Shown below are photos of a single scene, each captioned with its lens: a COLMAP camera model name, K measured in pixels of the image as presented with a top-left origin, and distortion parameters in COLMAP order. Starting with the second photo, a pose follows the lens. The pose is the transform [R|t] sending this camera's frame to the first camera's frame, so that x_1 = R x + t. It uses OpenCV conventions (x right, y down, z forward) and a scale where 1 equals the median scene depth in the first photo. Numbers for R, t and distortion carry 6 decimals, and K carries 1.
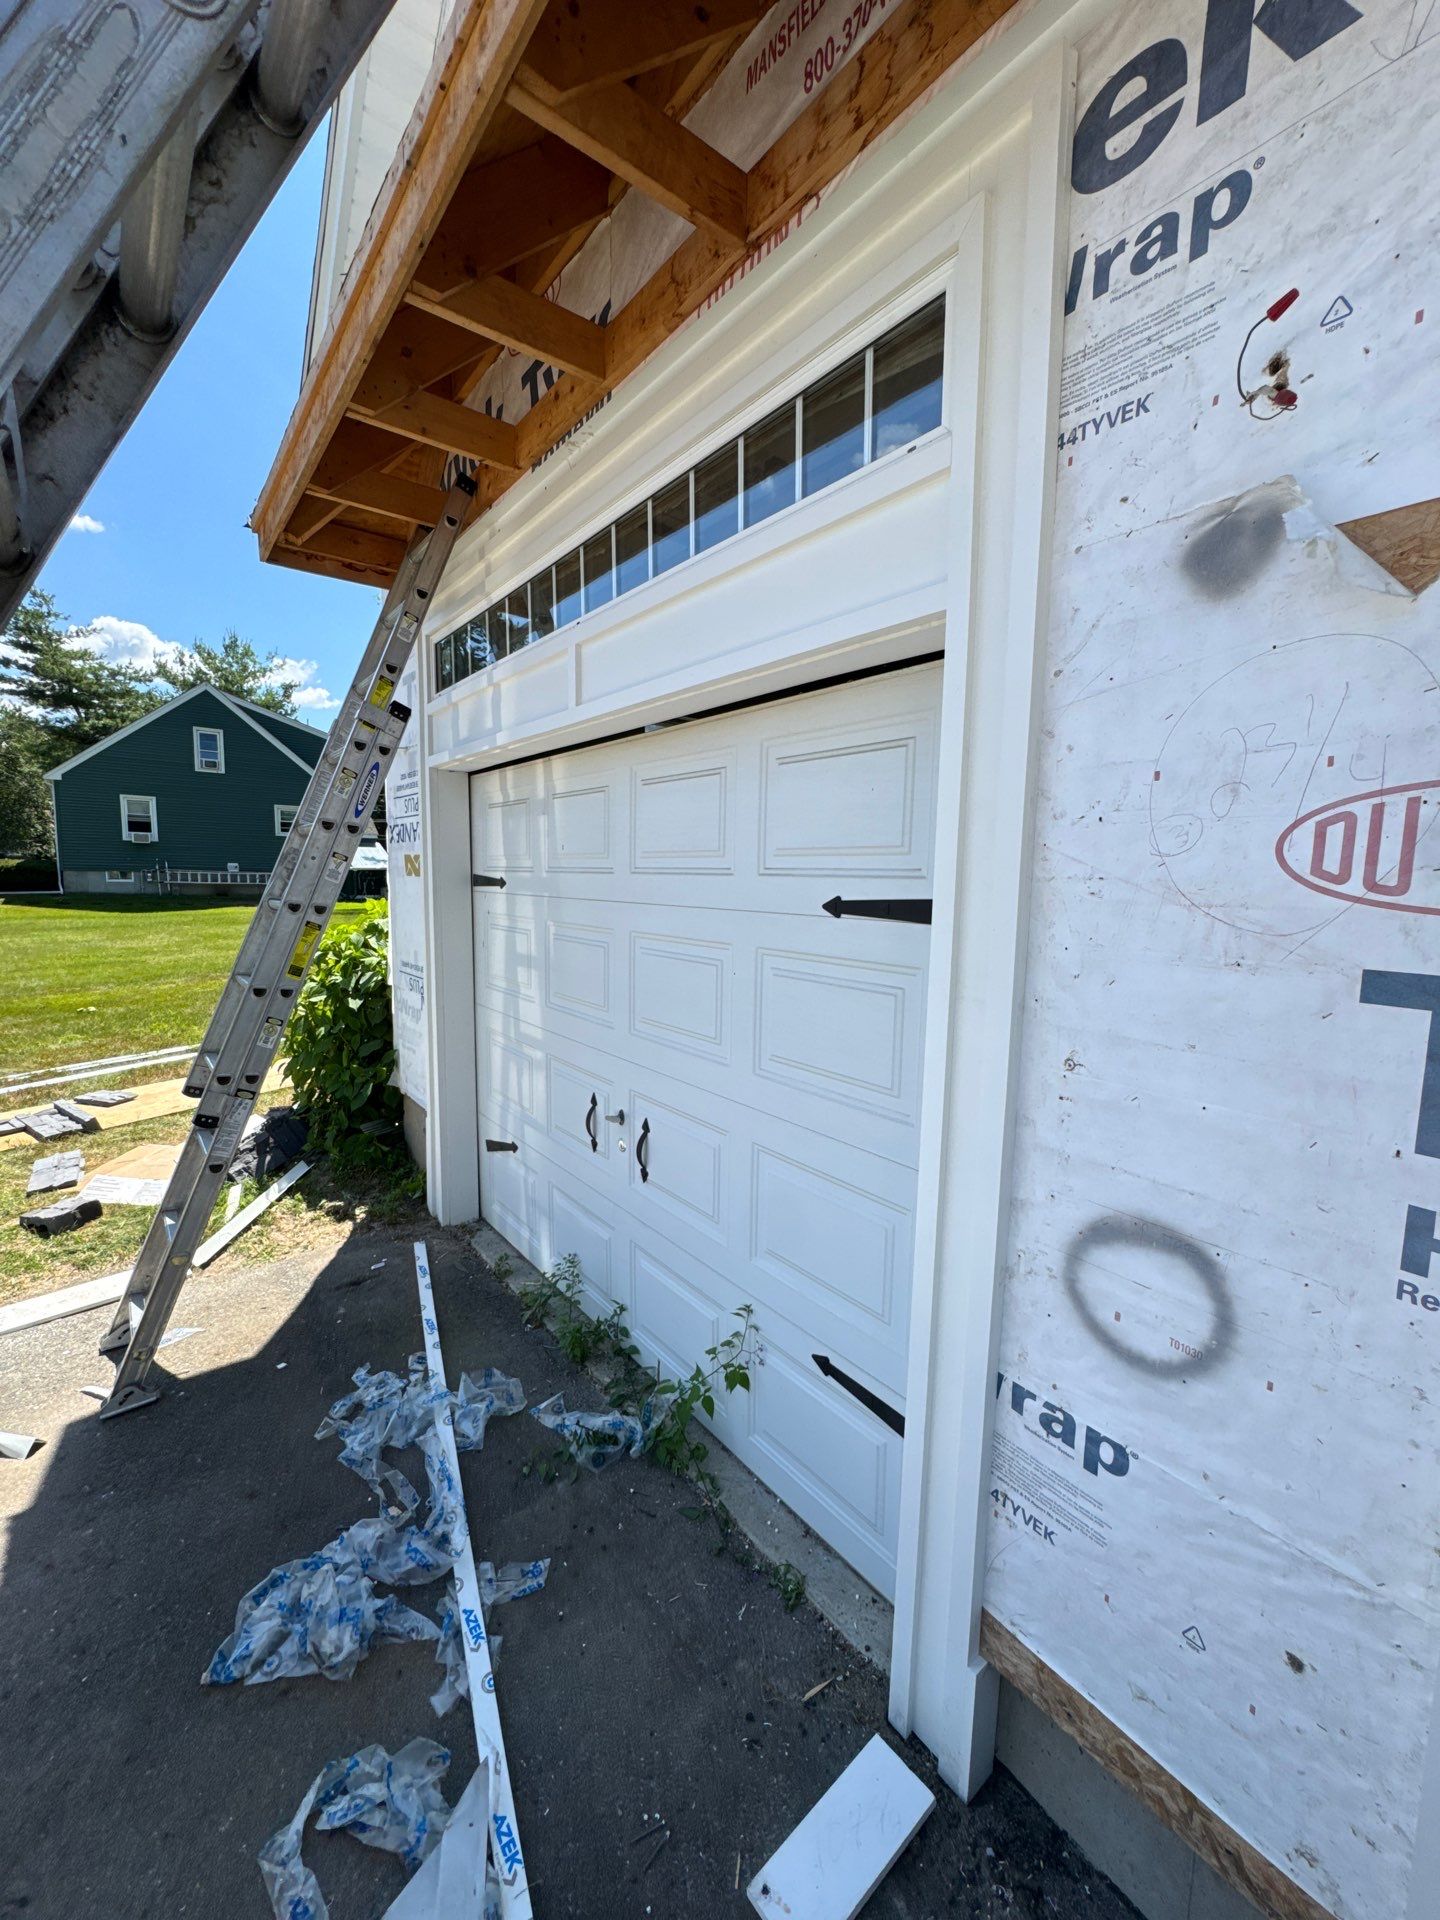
lens RADIAL K [[768.0, 0, 721.6], [0, 768.0, 965.6], [0, 0, 1]] dist [0.000414, 0.000015]
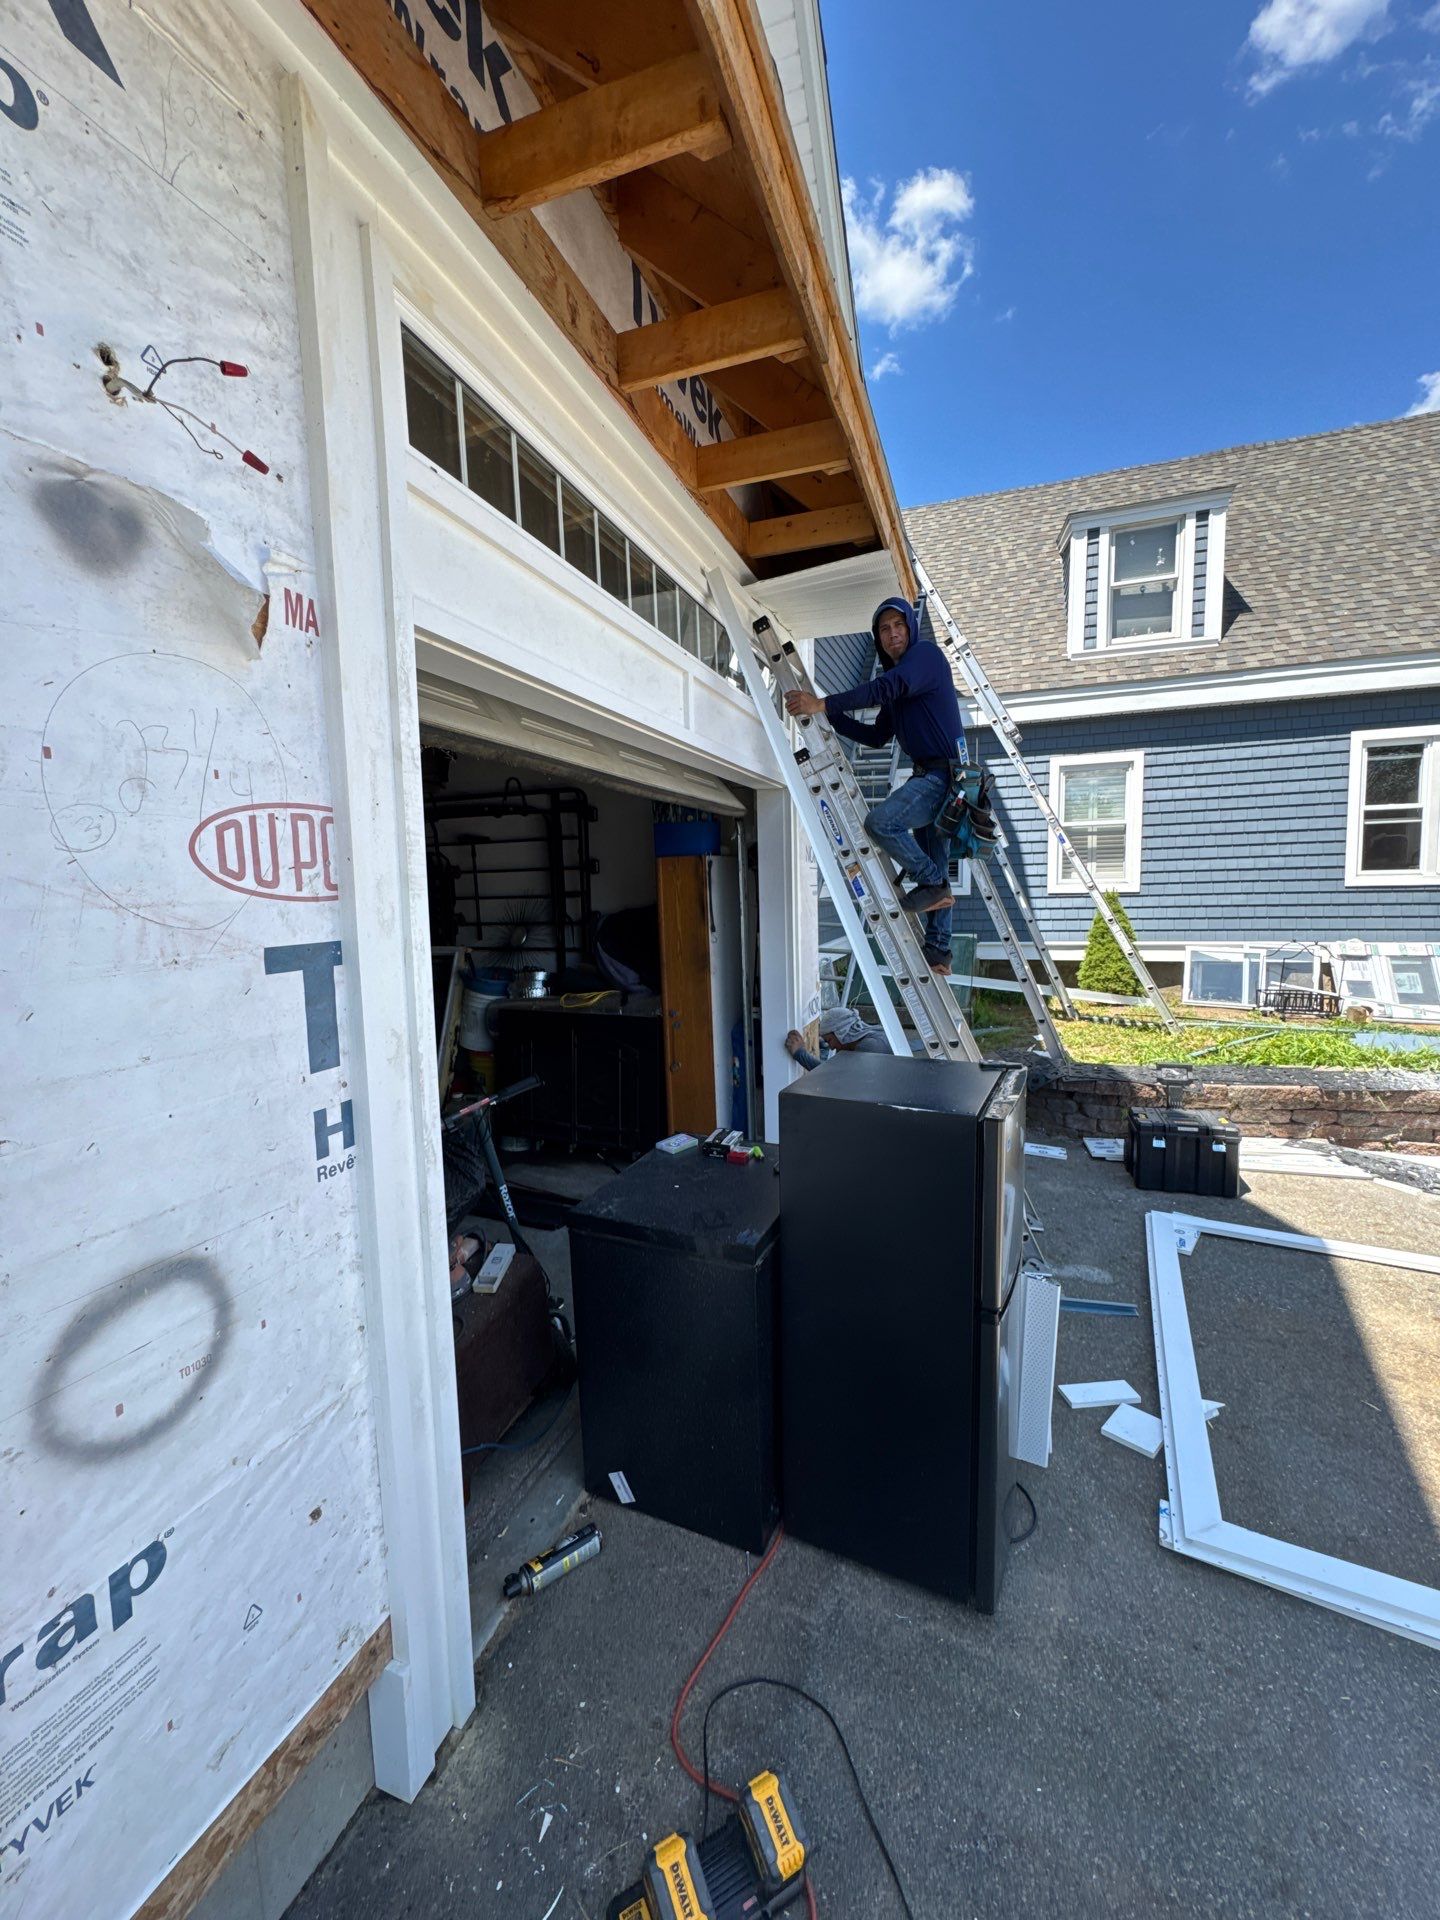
lens RADIAL K [[768.0, 0, 721.6], [0, 768.0, 965.6], [0, 0, 1]] dist [0.000414, 0.000015]
pose [[-0.525571, -0.093679, 0.845576, -0.556252], [0.117327, 0.976441, 0.181102, -0.095892], [-0.842620, 0.194391, -0.502198, 0.907600]]
